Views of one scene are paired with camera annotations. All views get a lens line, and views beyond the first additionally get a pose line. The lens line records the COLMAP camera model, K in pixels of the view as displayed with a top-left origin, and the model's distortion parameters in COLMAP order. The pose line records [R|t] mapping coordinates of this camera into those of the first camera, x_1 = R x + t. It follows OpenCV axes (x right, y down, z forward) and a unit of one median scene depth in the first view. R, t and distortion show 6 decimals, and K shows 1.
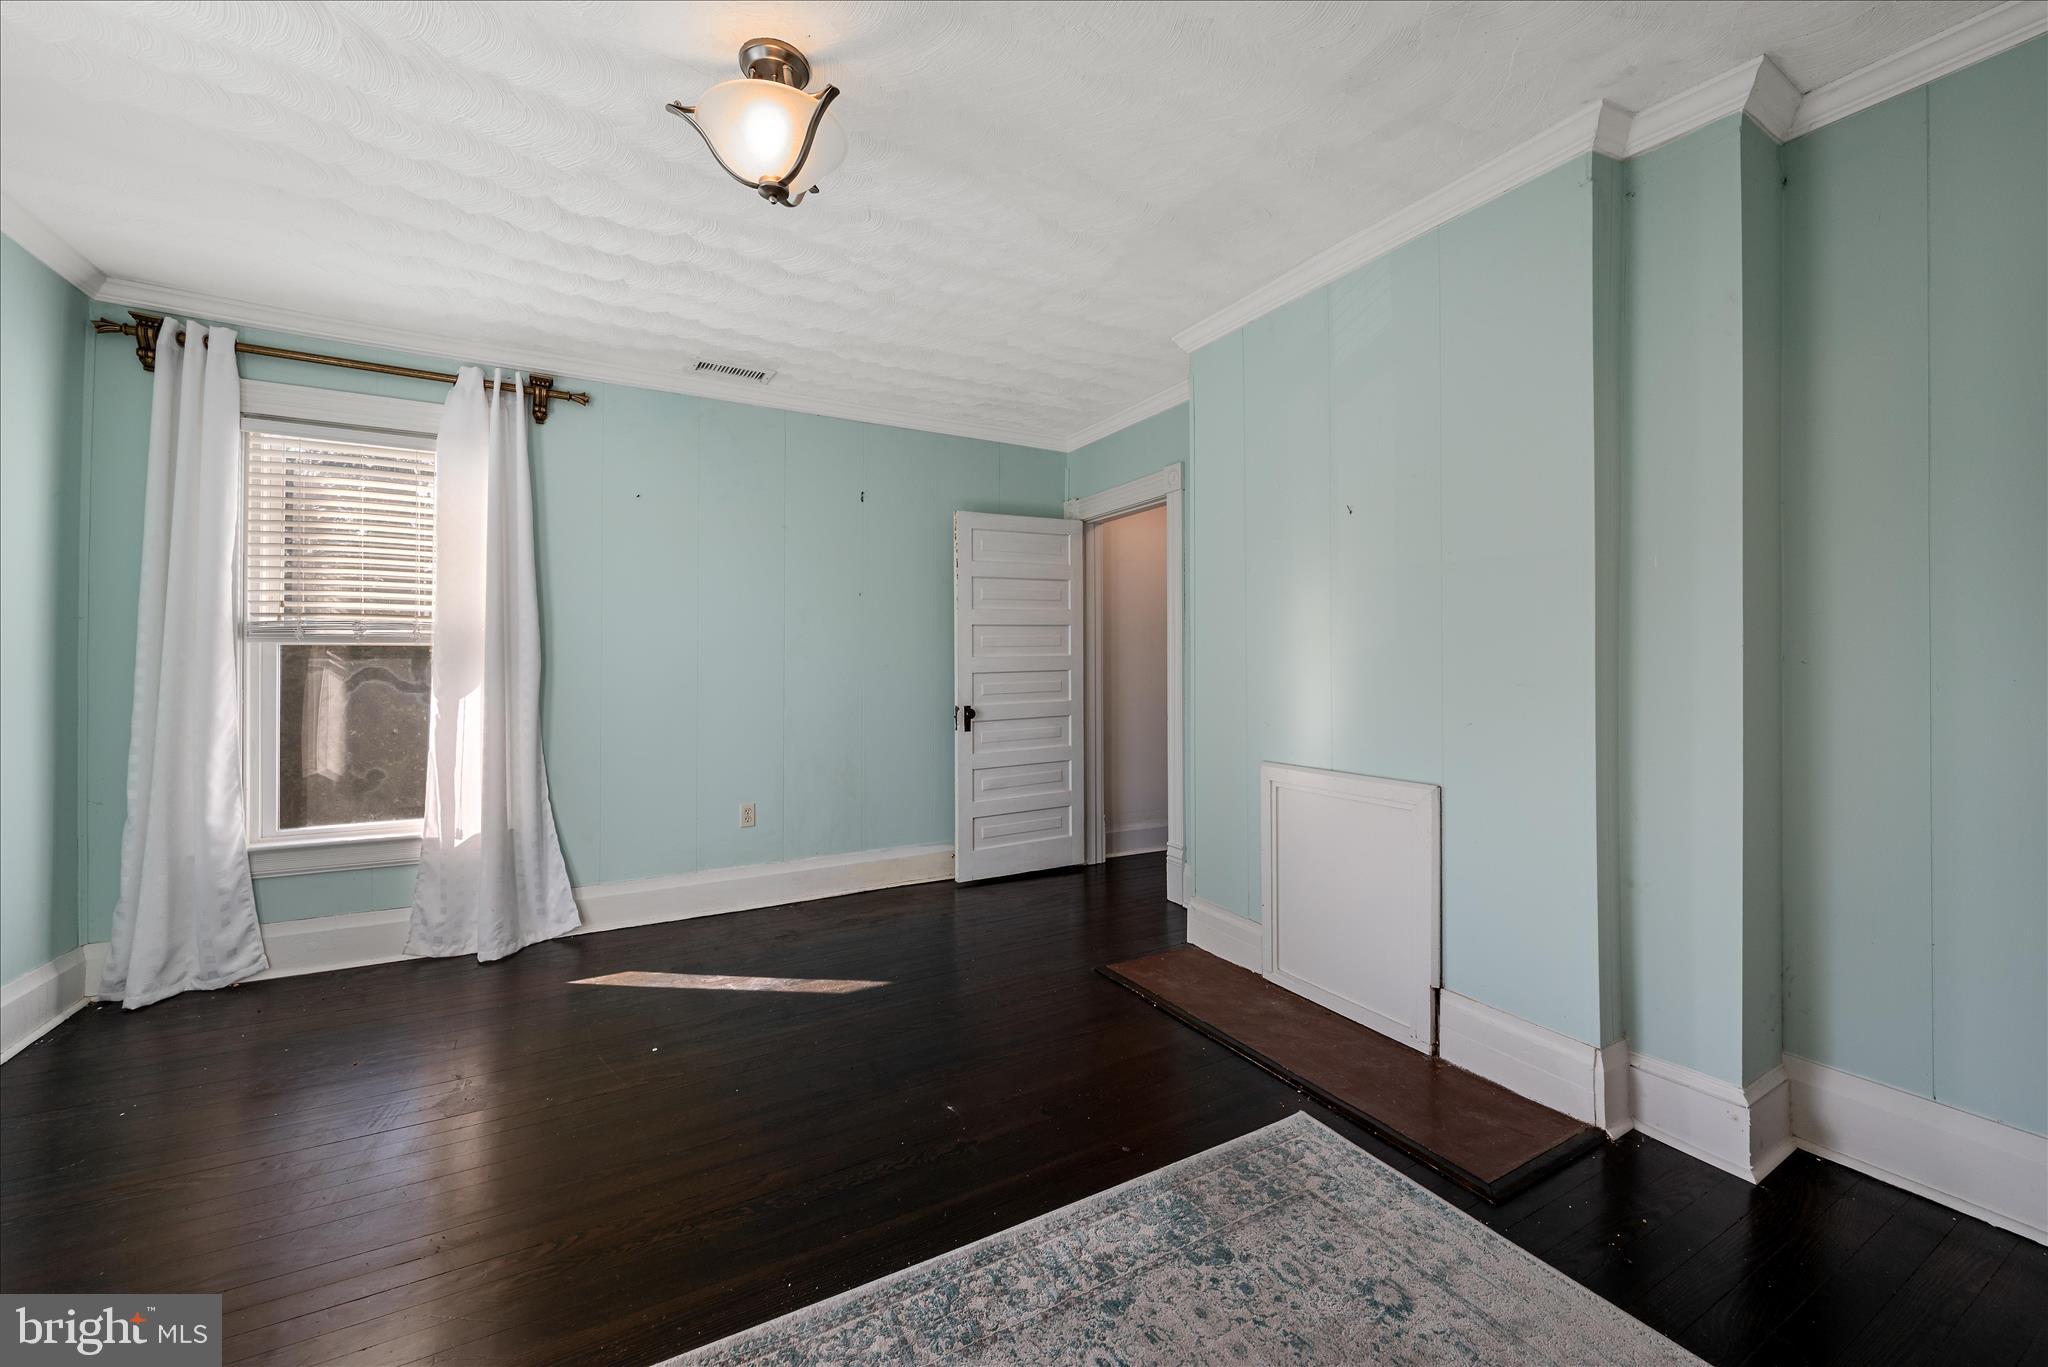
lens RADIAL K [[801.9, 0, 1020.2], [0, 801.9, 665.7], [0, 0, 1]] dist [0.002240, 0.000117]
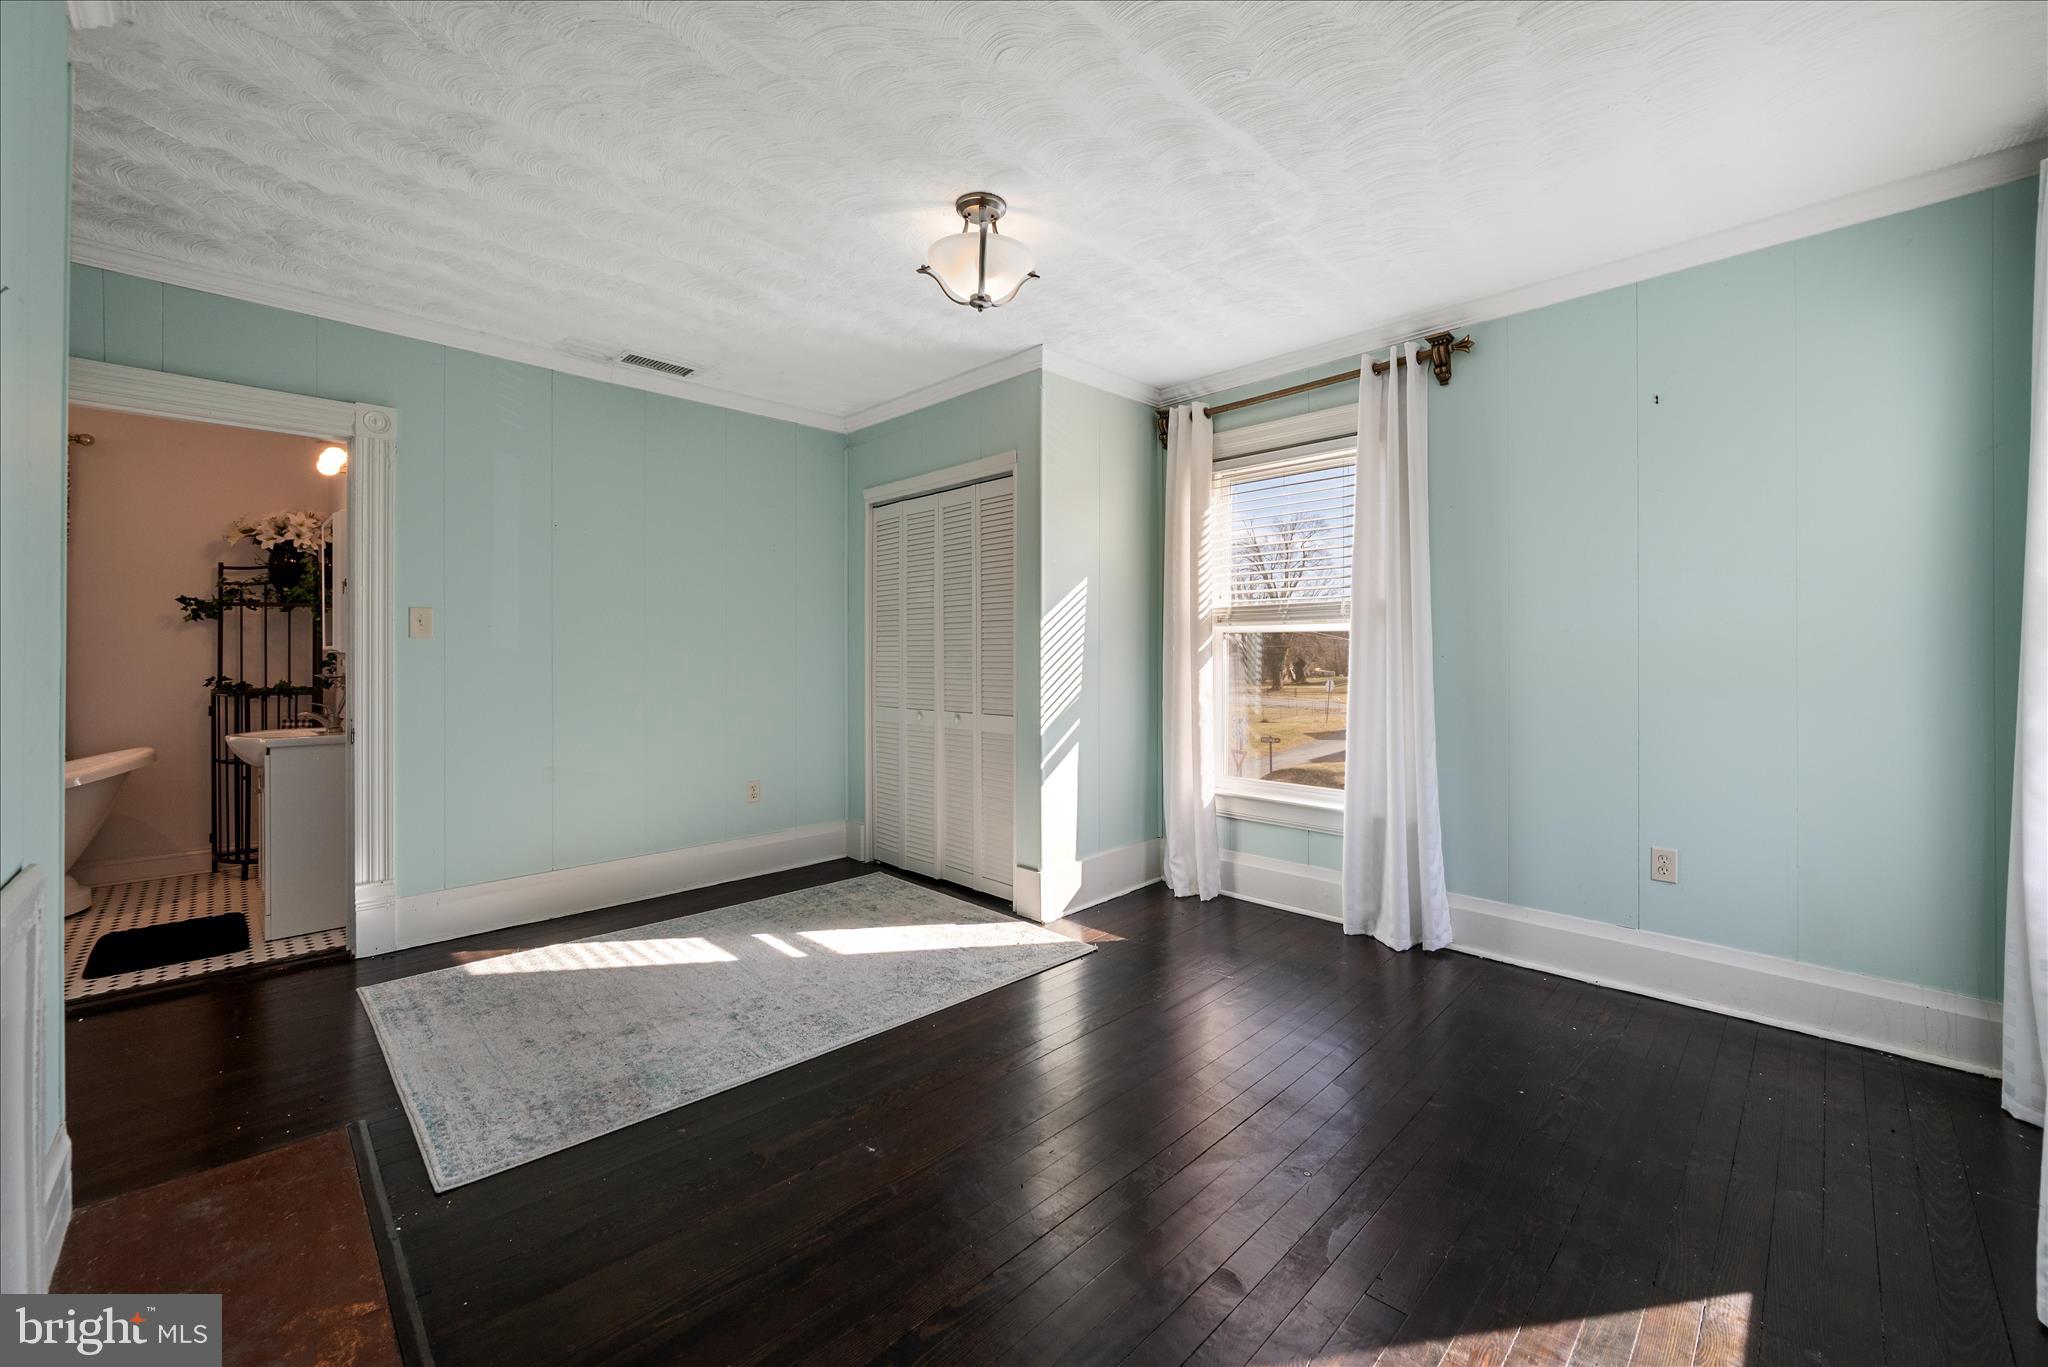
lens RADIAL K [[801.9, 0, 1020.2], [0, 801.9, 665.7], [0, 0, 1]] dist [0.002240, 0.000117]
pose [[0.256757, 0.000720, -0.966476, 0.217378], [0.028828, 0.999549, 0.008403, 0.002318], [0.966046, -0.030019, 0.256620, 0.334368]]
